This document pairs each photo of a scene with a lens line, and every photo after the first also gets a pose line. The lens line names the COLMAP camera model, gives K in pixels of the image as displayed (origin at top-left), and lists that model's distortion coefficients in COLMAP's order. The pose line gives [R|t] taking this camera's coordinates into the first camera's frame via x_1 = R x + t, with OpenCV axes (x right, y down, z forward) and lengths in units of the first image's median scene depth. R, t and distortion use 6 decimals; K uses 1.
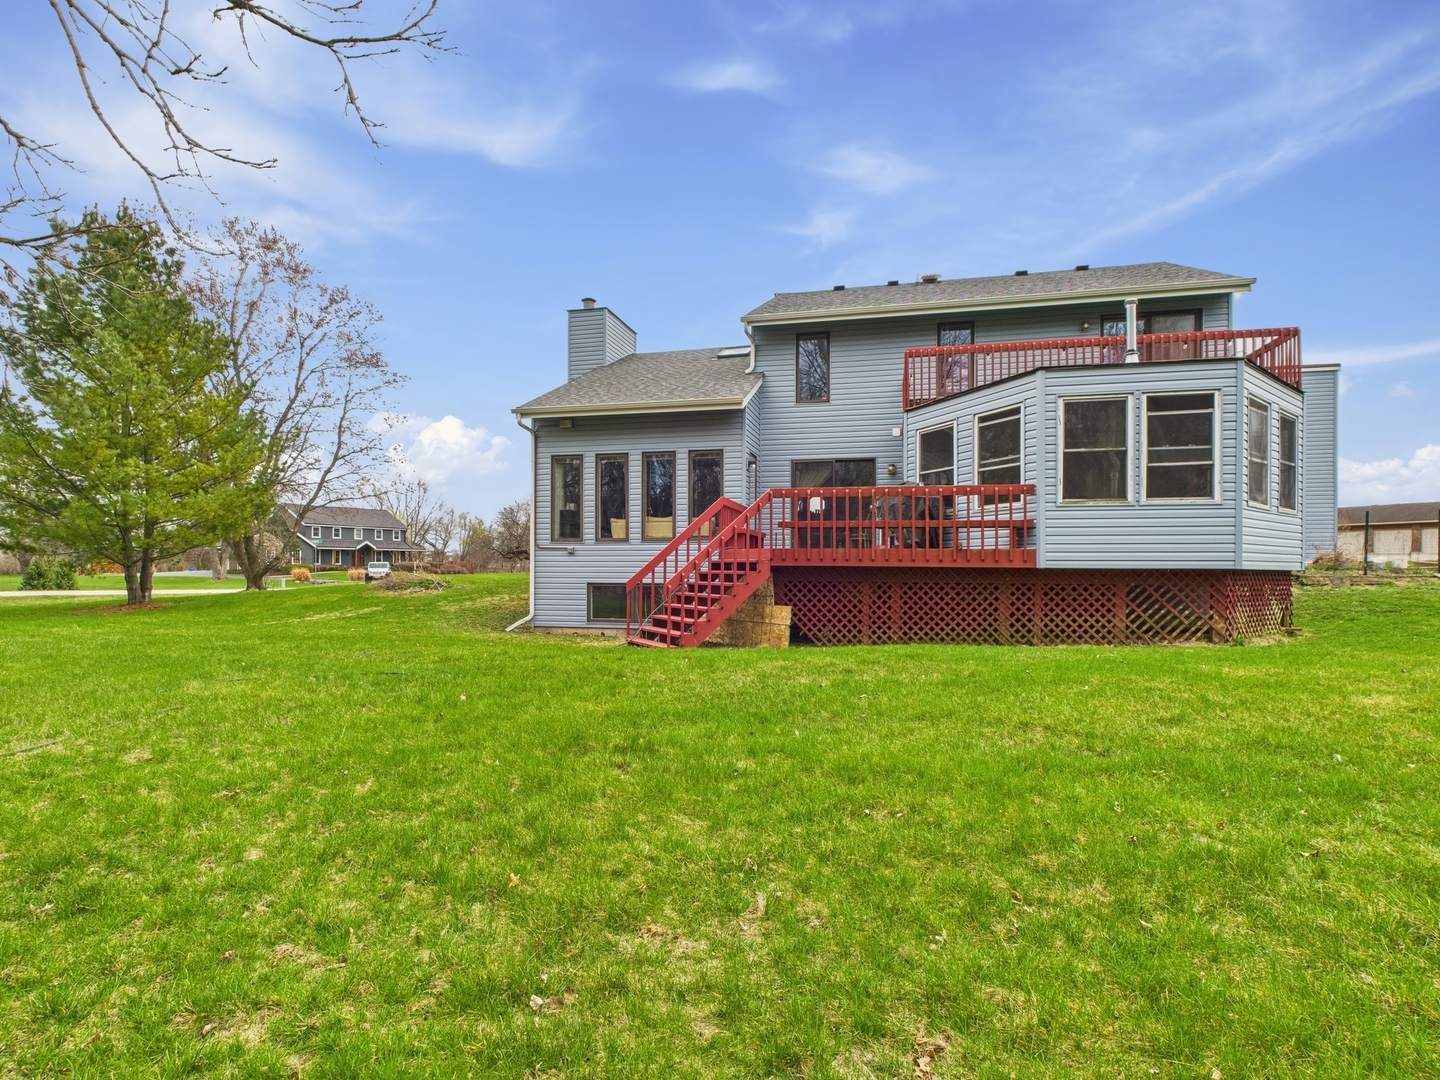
lens RADIAL K [[755.8, 0, 722.9], [0, 755.8, 561.9], [0, 0, 1]] dist [-0.000065, -0.000040]
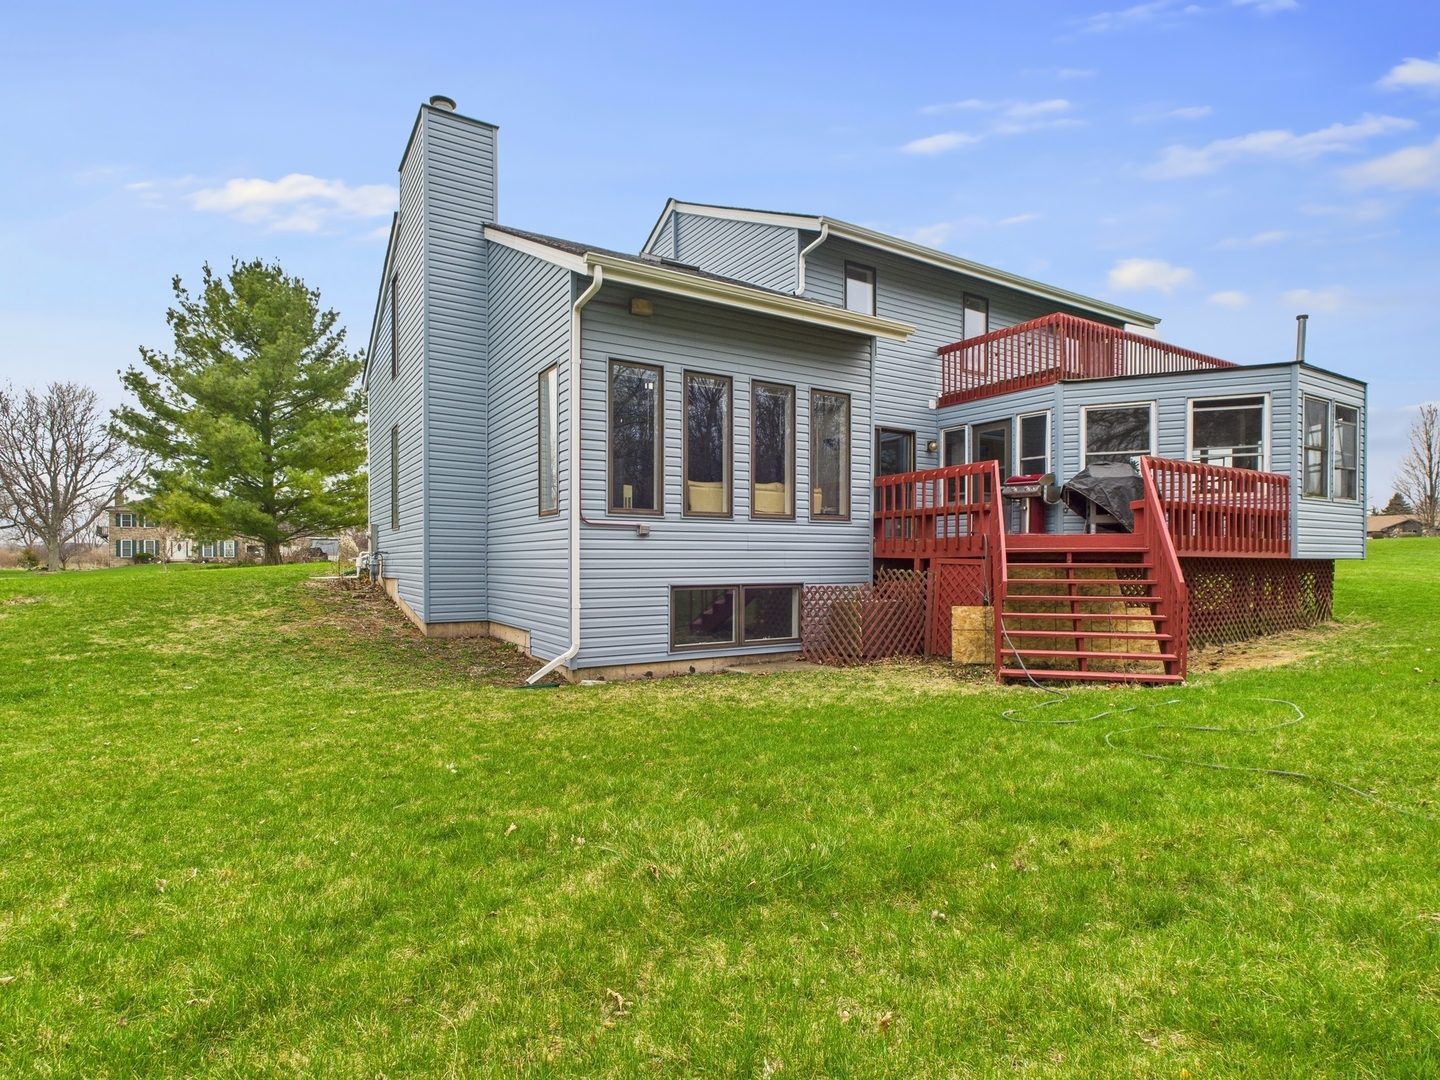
lens RADIAL K [[755.8, 0, 722.9], [0, 755.8, 561.9], [0, 0, 1]] dist [-0.000065, -0.000040]
pose [[0.701535, -0.005967, 0.712610, -0.573748], [-0.002074, 0.999944, 0.010415, 0.002917], [-0.712632, -0.008784, 0.701483, 0.560105]]
